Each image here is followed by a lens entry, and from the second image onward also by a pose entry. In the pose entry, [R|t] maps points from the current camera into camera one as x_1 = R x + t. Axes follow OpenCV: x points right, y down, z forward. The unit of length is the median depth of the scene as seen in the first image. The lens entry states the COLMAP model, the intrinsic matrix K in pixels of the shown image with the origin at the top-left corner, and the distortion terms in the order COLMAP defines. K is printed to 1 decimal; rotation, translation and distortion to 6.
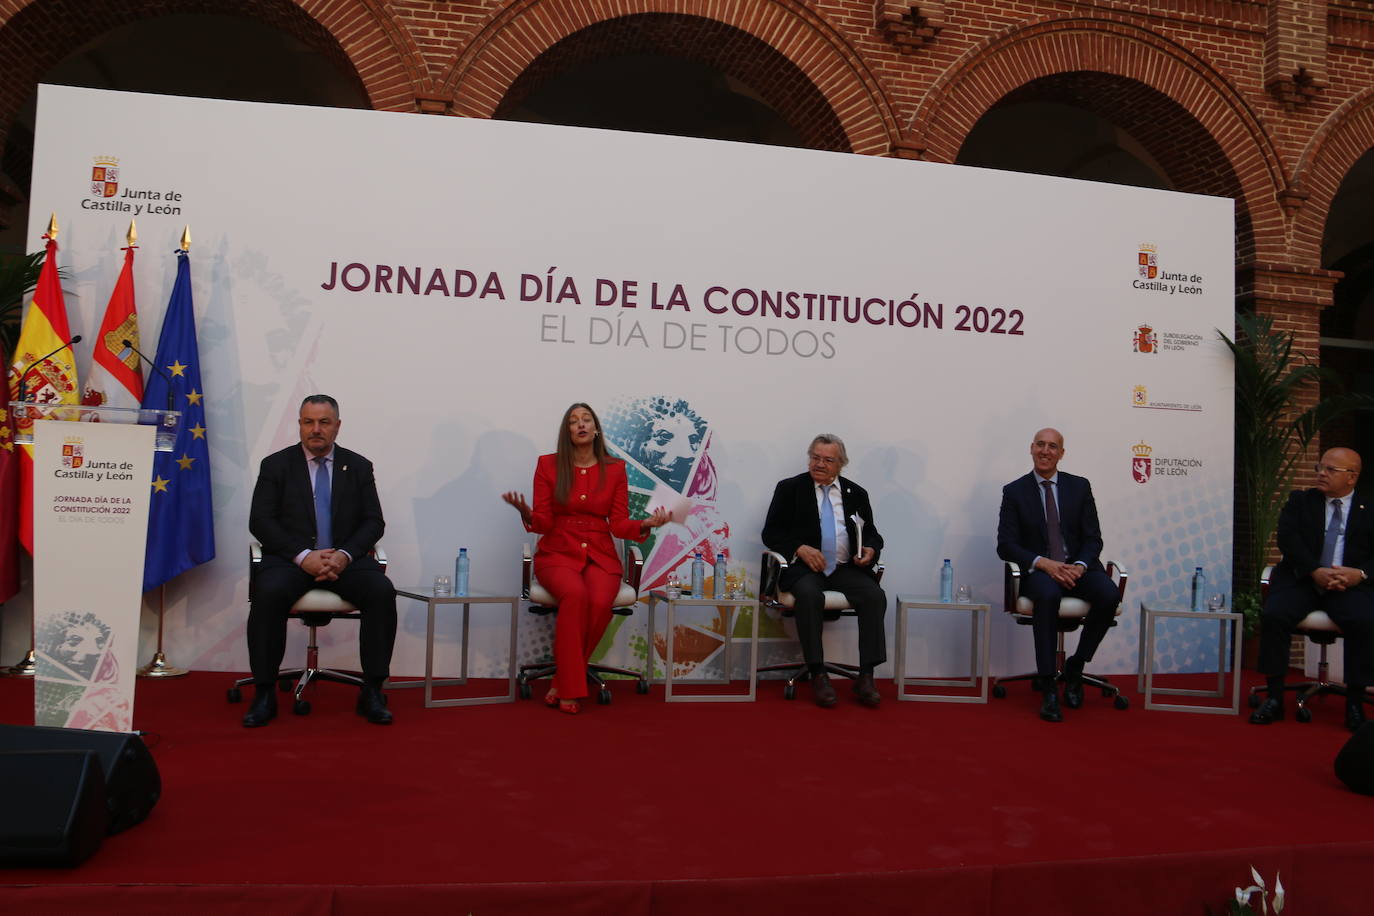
lens RADIAL K [[1158.2, 0, 685.0], [0, 1158.2, 452.4], [0, 0, 1]] dist [-0.184766, 0.176530]
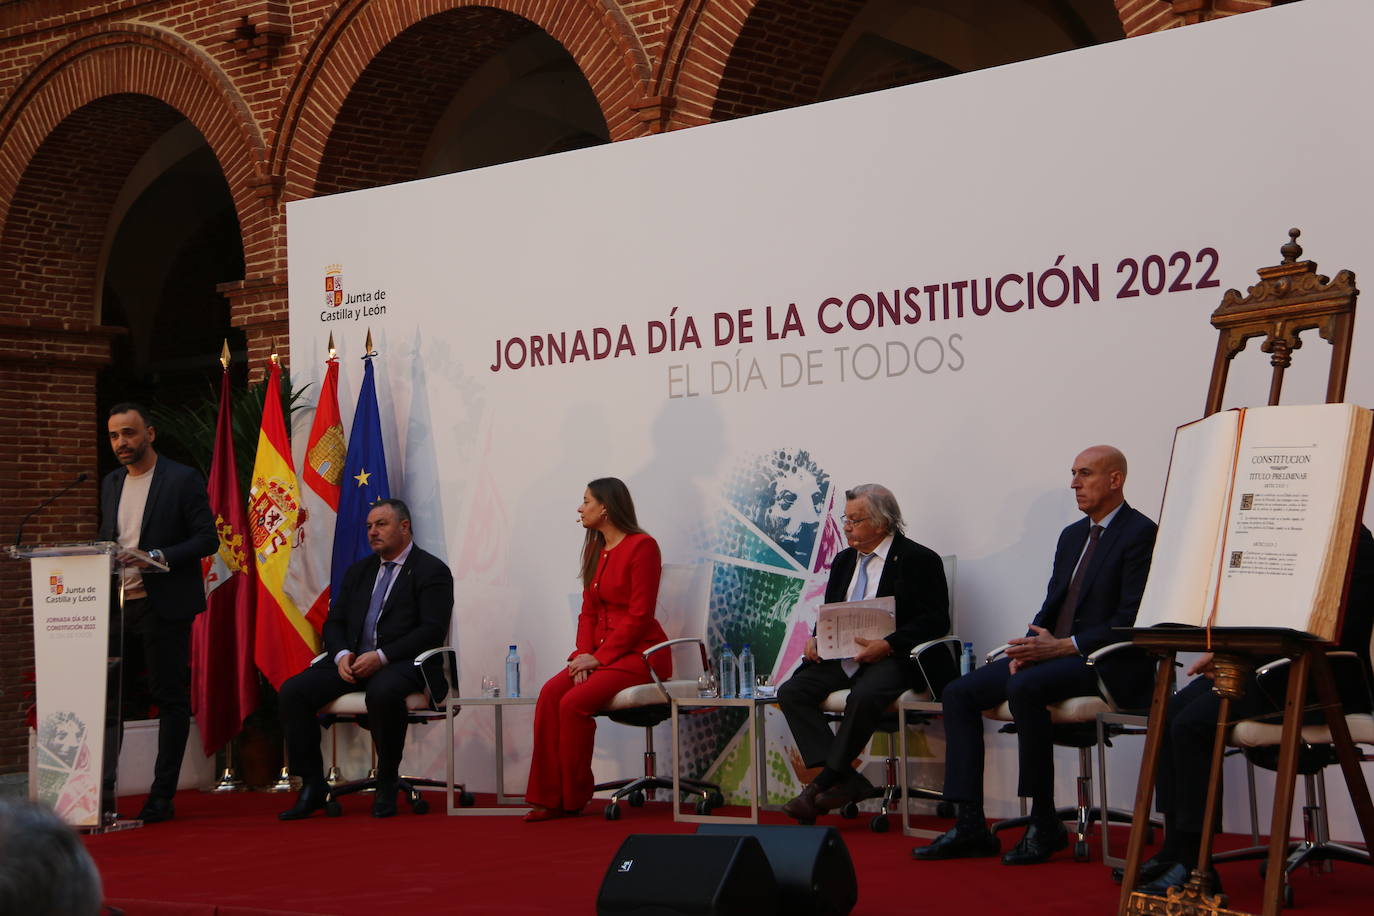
lens RADIAL K [[2564.2, 0, 695.6], [0, 2564.2, 454.8], [0, 0, 1]] dist [0.258290, 1.516222]
pose [[0.591448, -0.093985, -0.800847, 1.357621], [0.082480, 0.995026, -0.055860, 0.049451], [0.802114, -0.033015, 0.596258, -0.099313]]
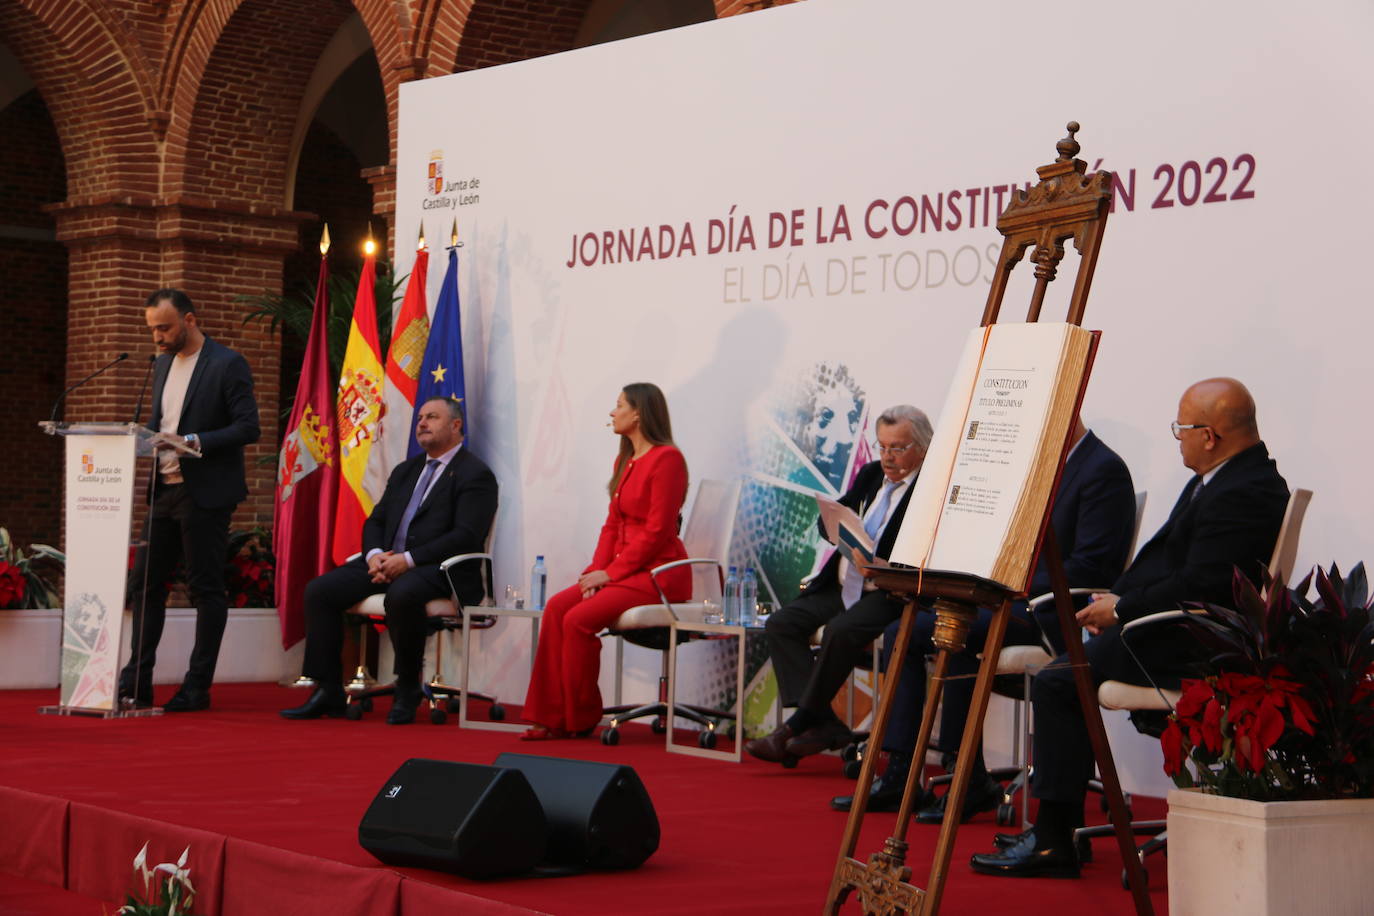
lens RADIAL K [[2620.3, 0, 687.0], [0, 2620.3, 458.0], [0, 0, 1]] dist [0.253348, 1.544999]
pose [[0.444939, -0.039311, -0.894698, 1.434097], [0.023221, 0.999207, -0.032355, 0.064892], [0.895260, -0.006380, 0.445499, 0.178110]]
